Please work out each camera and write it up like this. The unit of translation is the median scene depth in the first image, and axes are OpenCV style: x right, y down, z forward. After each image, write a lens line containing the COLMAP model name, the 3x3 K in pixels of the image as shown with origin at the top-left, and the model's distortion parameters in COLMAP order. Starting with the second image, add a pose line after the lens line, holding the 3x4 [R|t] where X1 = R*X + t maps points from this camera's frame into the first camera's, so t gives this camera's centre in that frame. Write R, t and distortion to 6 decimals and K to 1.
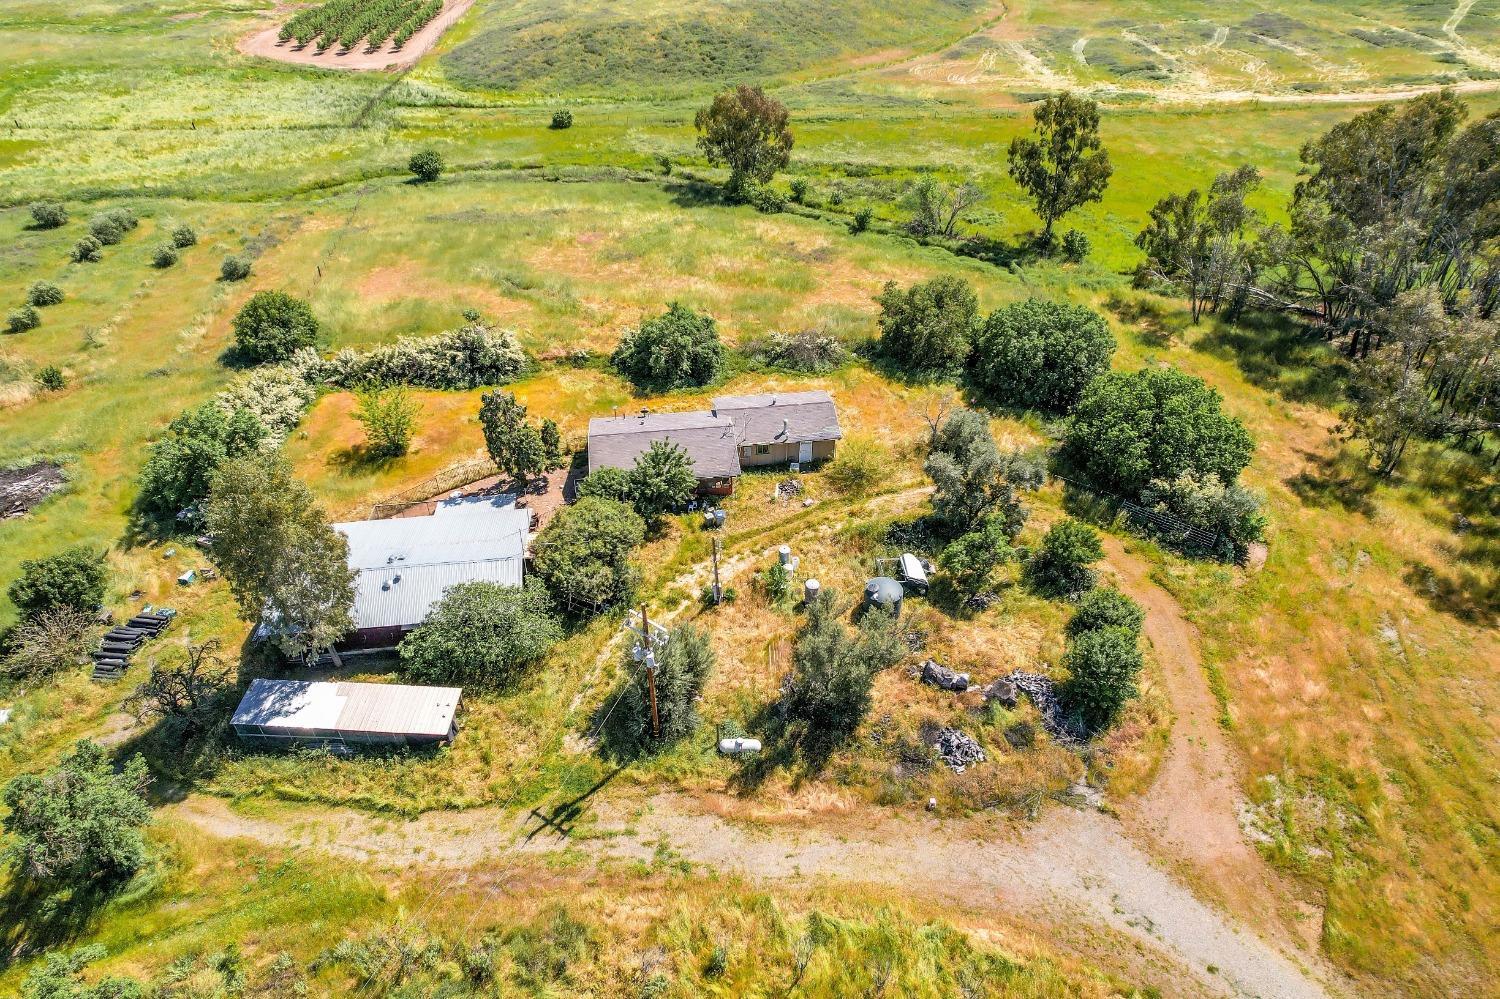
lens RADIAL K [[947.3, 0, 750.0], [0, 947.3, 499.5], [0, 0, 1]] dist [-0.054000, 0.076460]
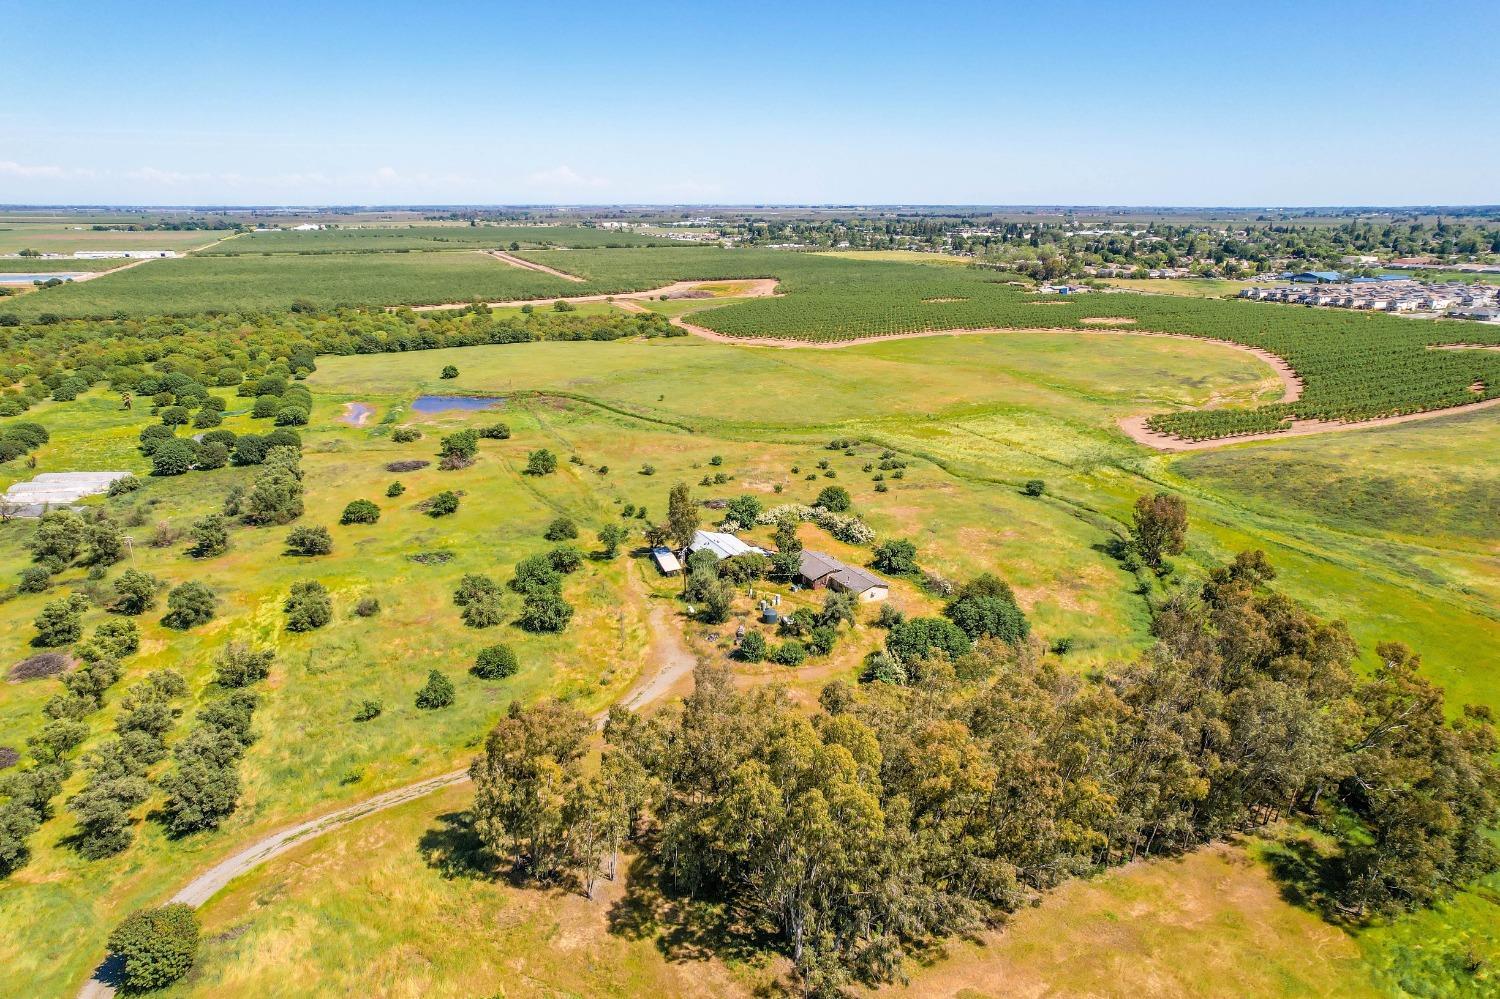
lens RADIAL K [[947.3, 0, 750.0], [0, 947.3, 499.5], [0, 0, 1]] dist [-0.054000, 0.076460]
pose [[0.339947, 0.275454, -0.899200, 1.819701], [-0.573750, 0.818334, 0.033773, -0.162812], [0.745149, 0.504435, 0.436232, -0.249795]]
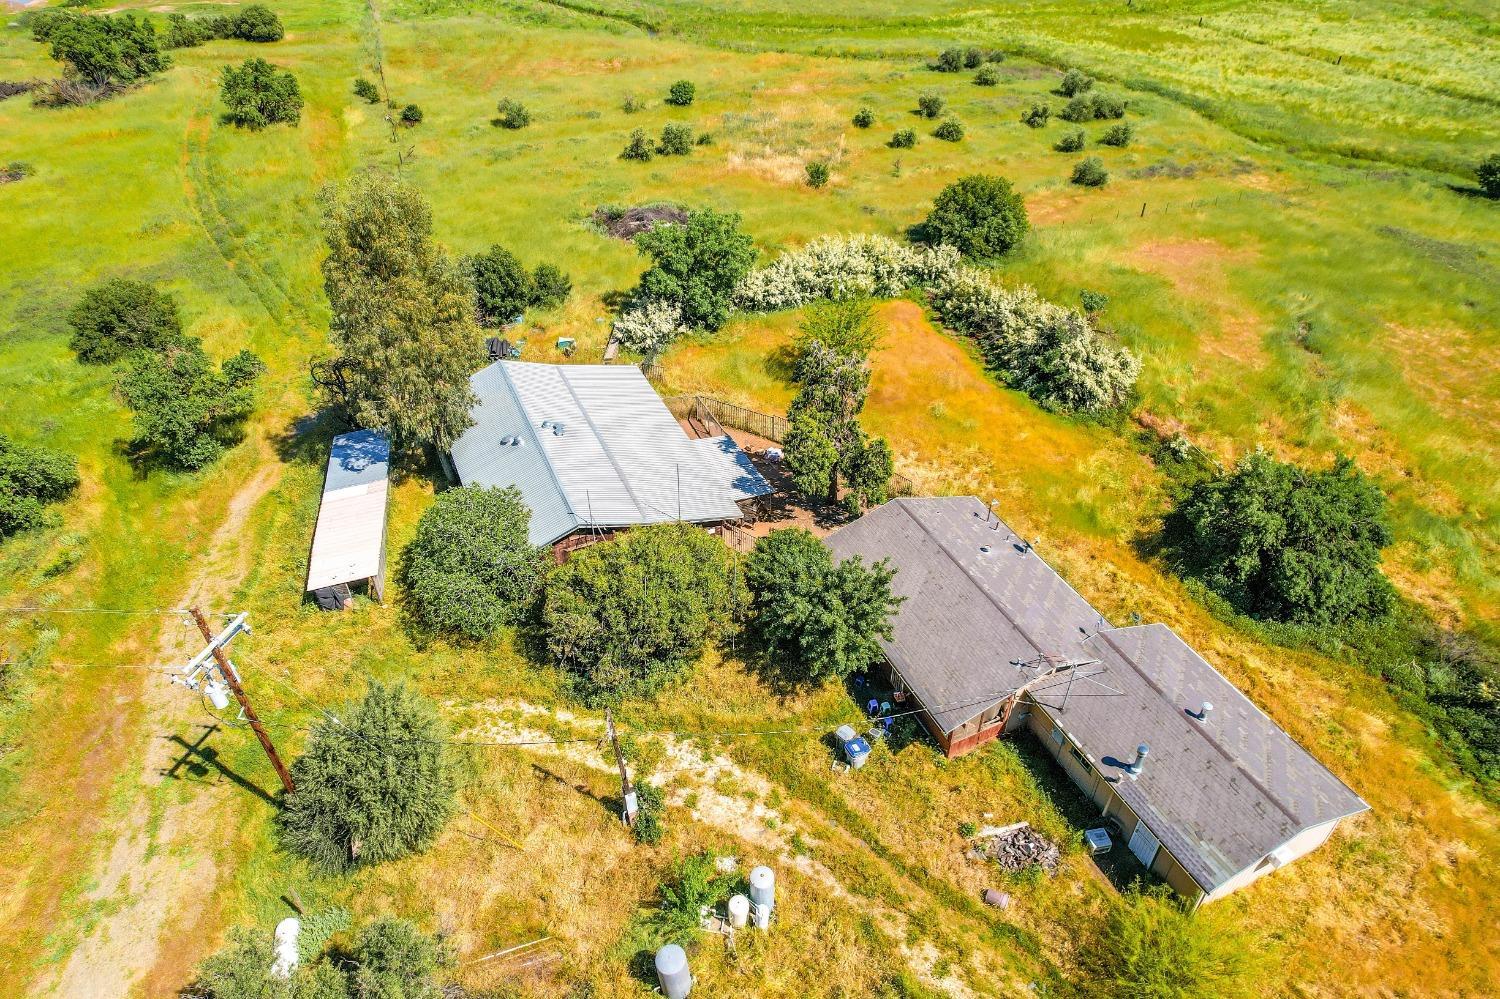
lens RADIAL K [[947.3, 0, 750.0], [0, 947.3, 499.5], [0, 0, 1]] dist [-0.054000, 0.076460]
pose [[0.288929, 0.584969, -0.757847, 0.225947], [-0.580568, 0.736498, 0.347148, -0.197312], [0.761223, 0.339681, 0.552410, 0.544517]]
